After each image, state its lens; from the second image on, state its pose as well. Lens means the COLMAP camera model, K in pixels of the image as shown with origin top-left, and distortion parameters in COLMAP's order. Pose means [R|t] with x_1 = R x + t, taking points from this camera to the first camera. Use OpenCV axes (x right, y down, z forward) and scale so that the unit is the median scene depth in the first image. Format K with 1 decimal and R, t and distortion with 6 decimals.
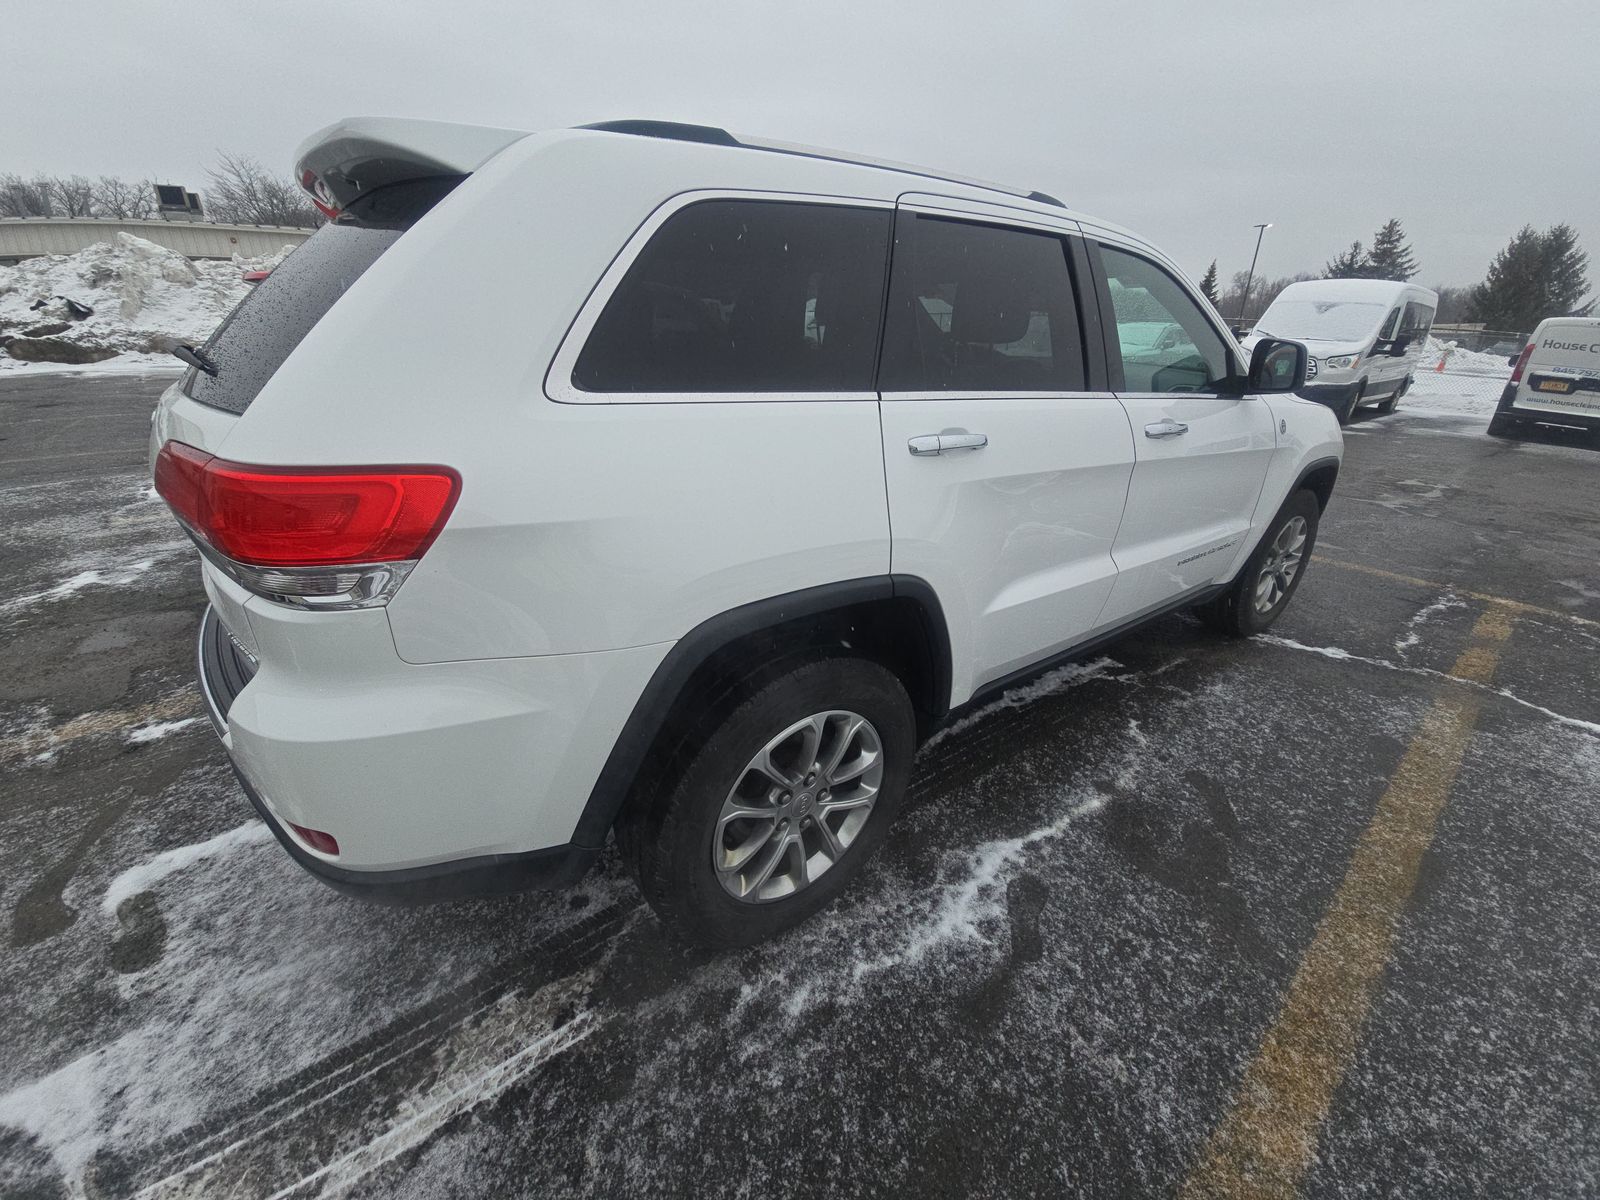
lens RADIAL K [[637.1, 0, 801.2], [0, 637.1, 596.5], [0, 0, 1]] dist [0.006677, -0.000932]
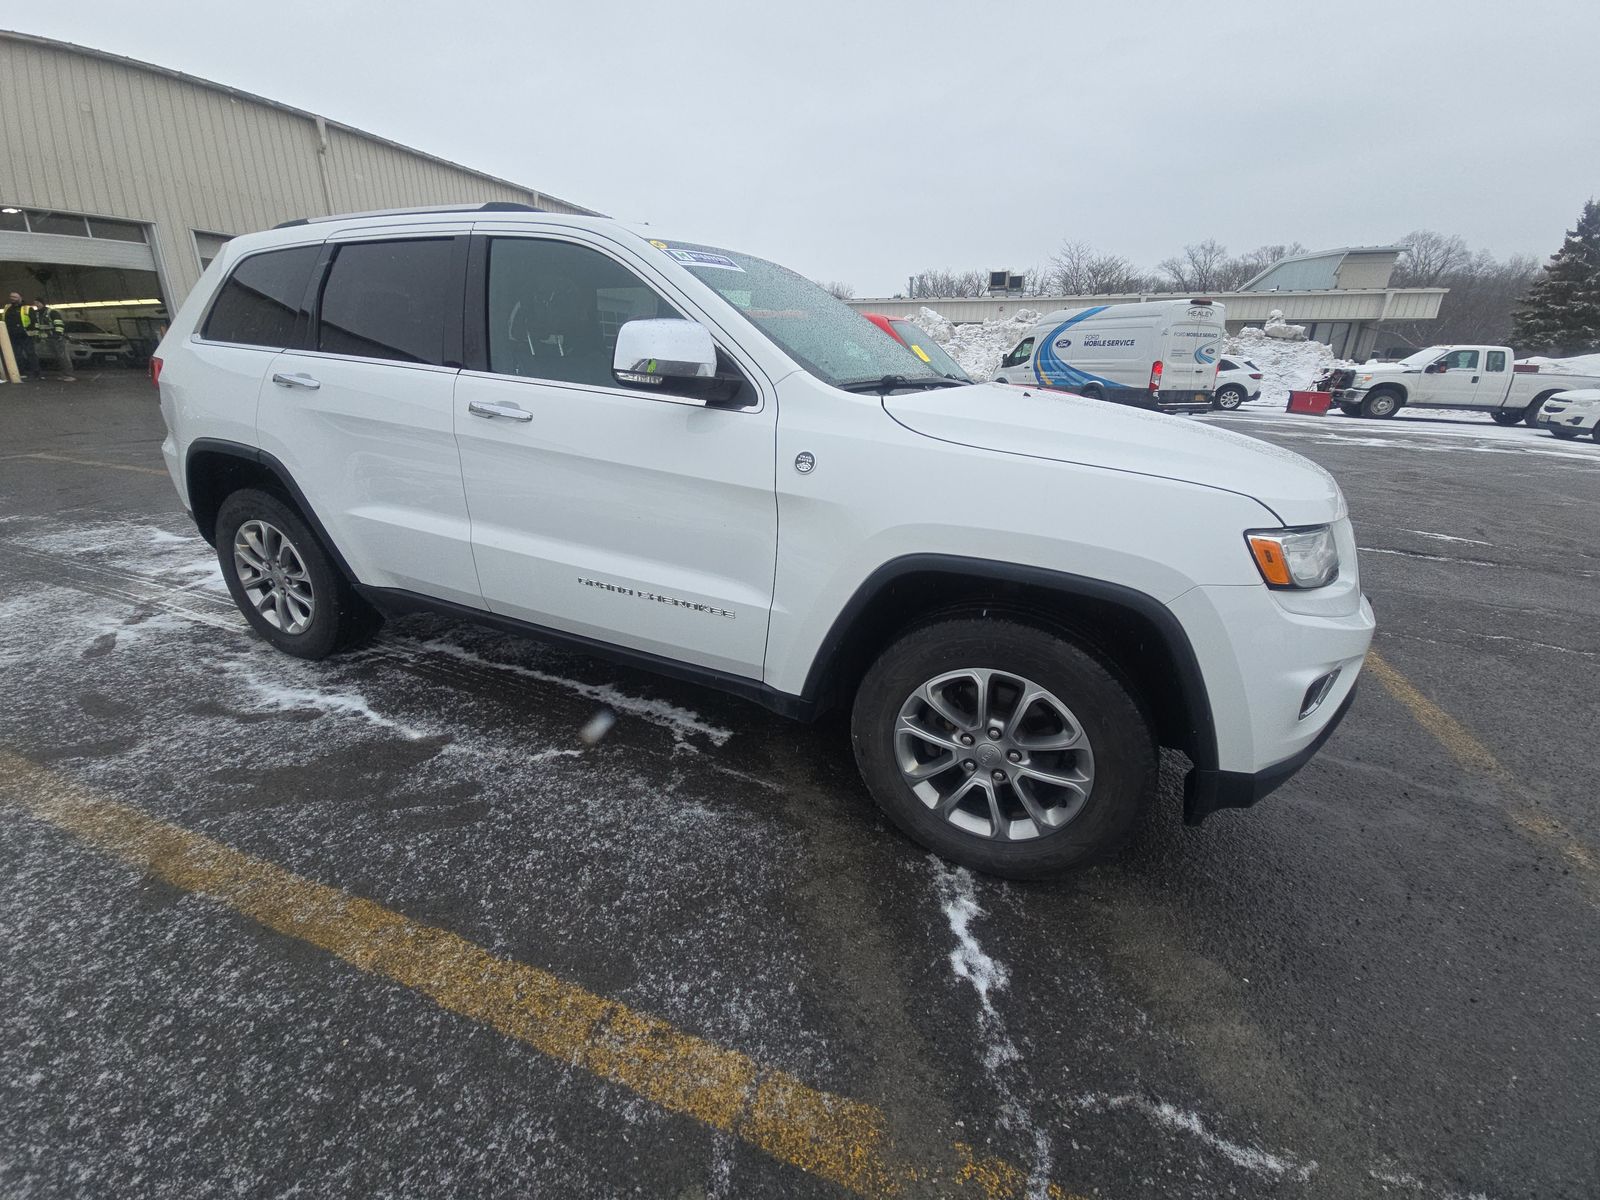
lens RADIAL K [[637.1, 0, 801.9], [0, 637.1, 607.8], [0, 0, 1]] dist [0.006677, -0.000932]
pose [[0.495700, 0.311786, -0.810599, 1.522581], [-0.358741, 0.923501, 0.135834, -0.254414], [0.790940, 0.223462, 0.569630, 0.797054]]
